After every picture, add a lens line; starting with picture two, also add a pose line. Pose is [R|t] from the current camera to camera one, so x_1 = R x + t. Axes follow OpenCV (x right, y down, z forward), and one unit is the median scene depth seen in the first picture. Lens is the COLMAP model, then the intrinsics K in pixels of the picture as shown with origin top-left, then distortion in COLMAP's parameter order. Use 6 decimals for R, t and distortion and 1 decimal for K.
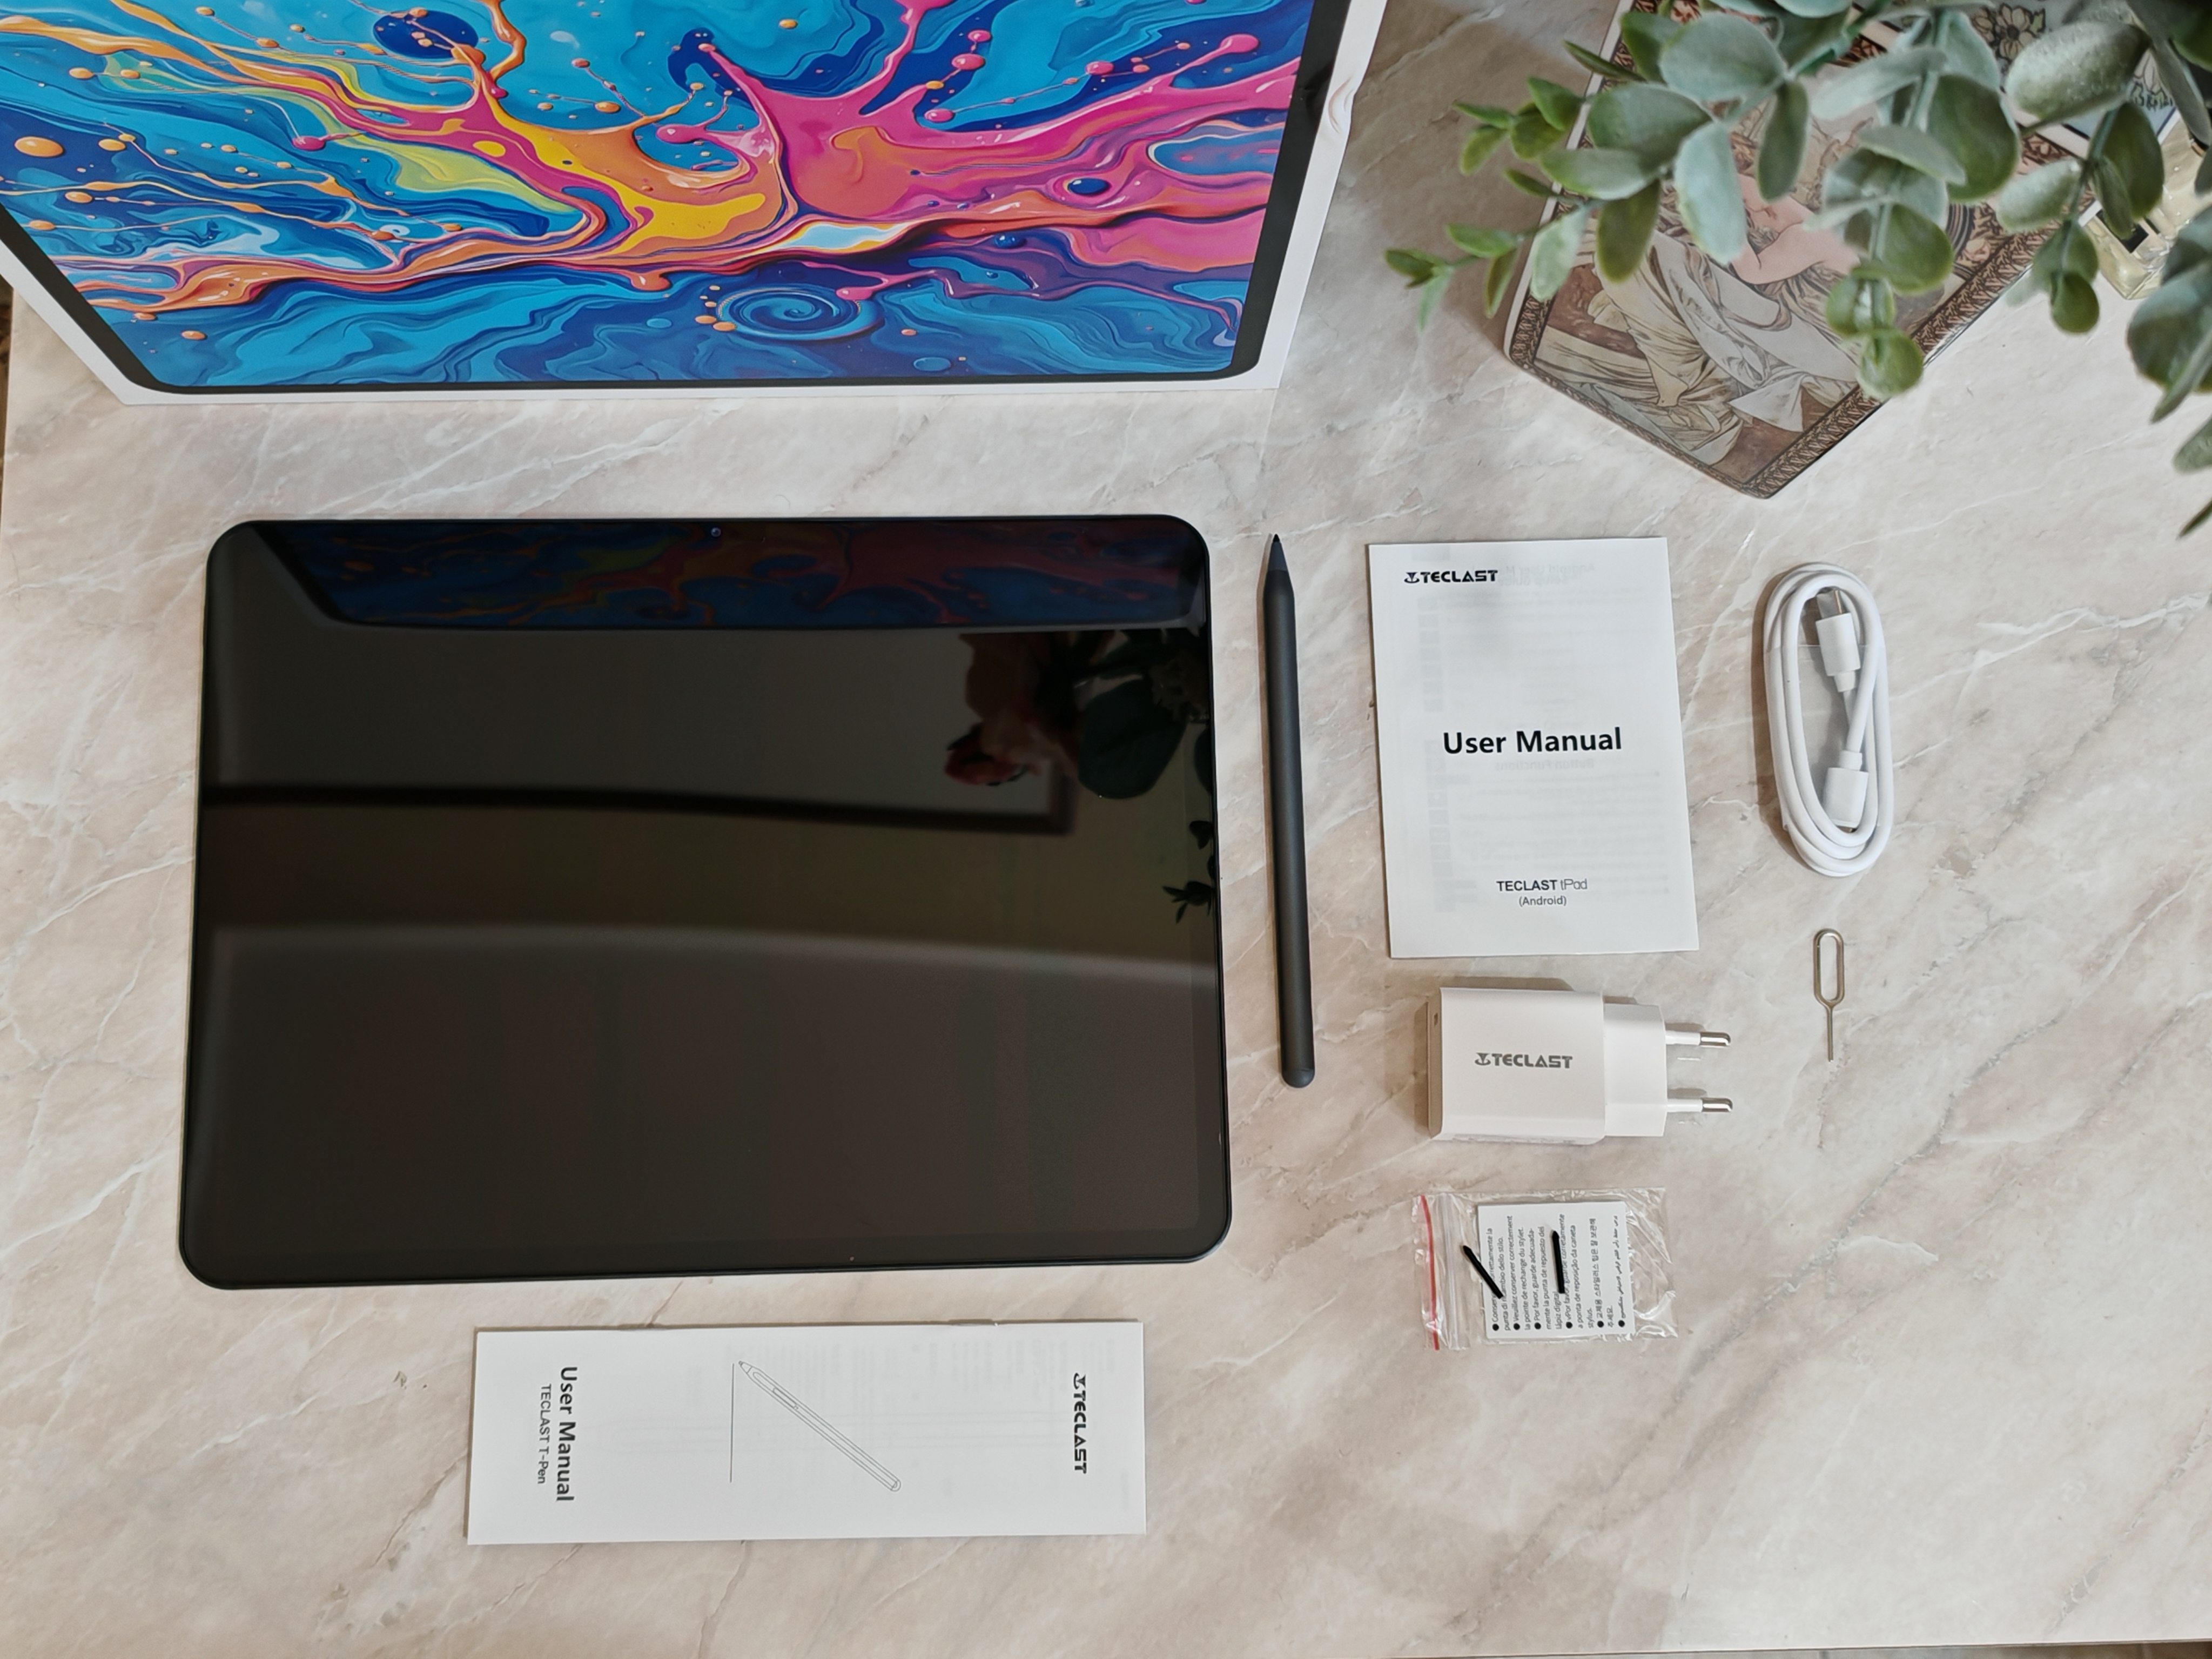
lens RADIAL K [[2454.1, 0, 1065.1], [0, 2454.1, 829.3], [0, 0, 1]] dist [0.039487, -0.044515]
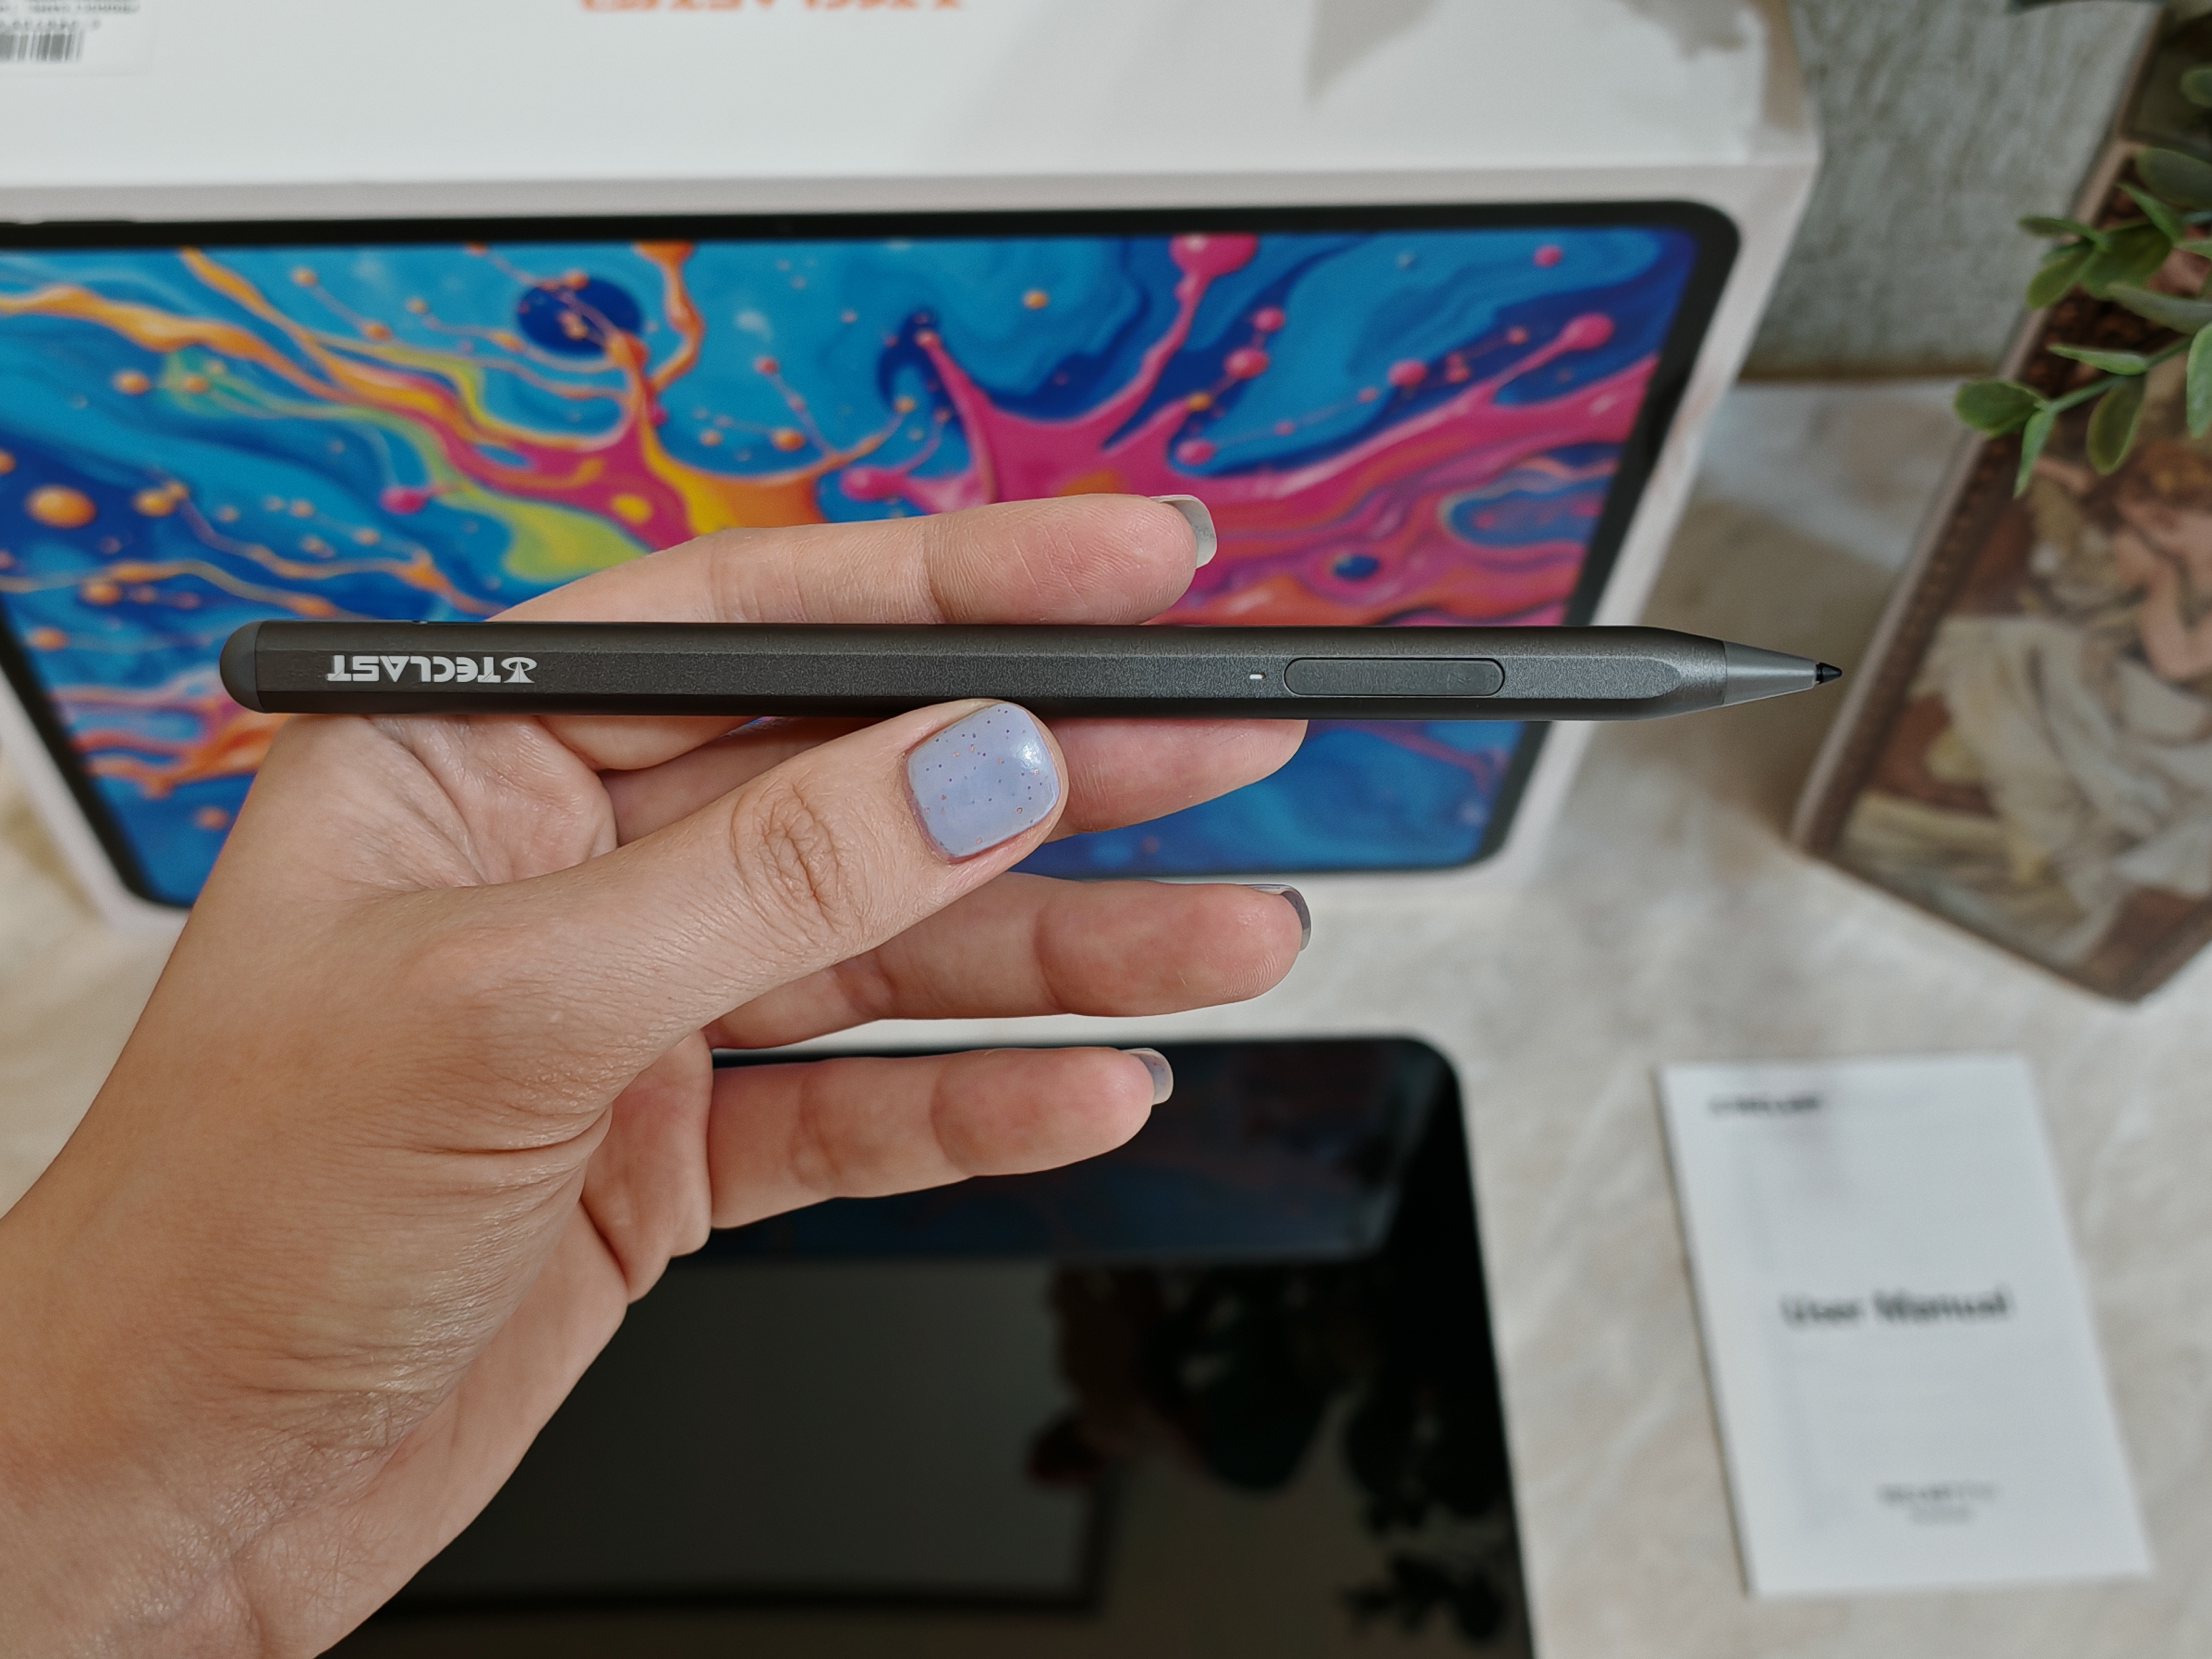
lens RADIAL K [[2454.0, 0, 1065.1], [0, 2454.0, 829.3], [0, 0, 1]] dist [0.039487, -0.044515]
pose [[0.999426, -0.017052, 0.029277, -0.113805], [0.025672, 0.945045, -0.325930, 0.083565], [-0.022110, 0.326495, 0.944940, 0.267736]]
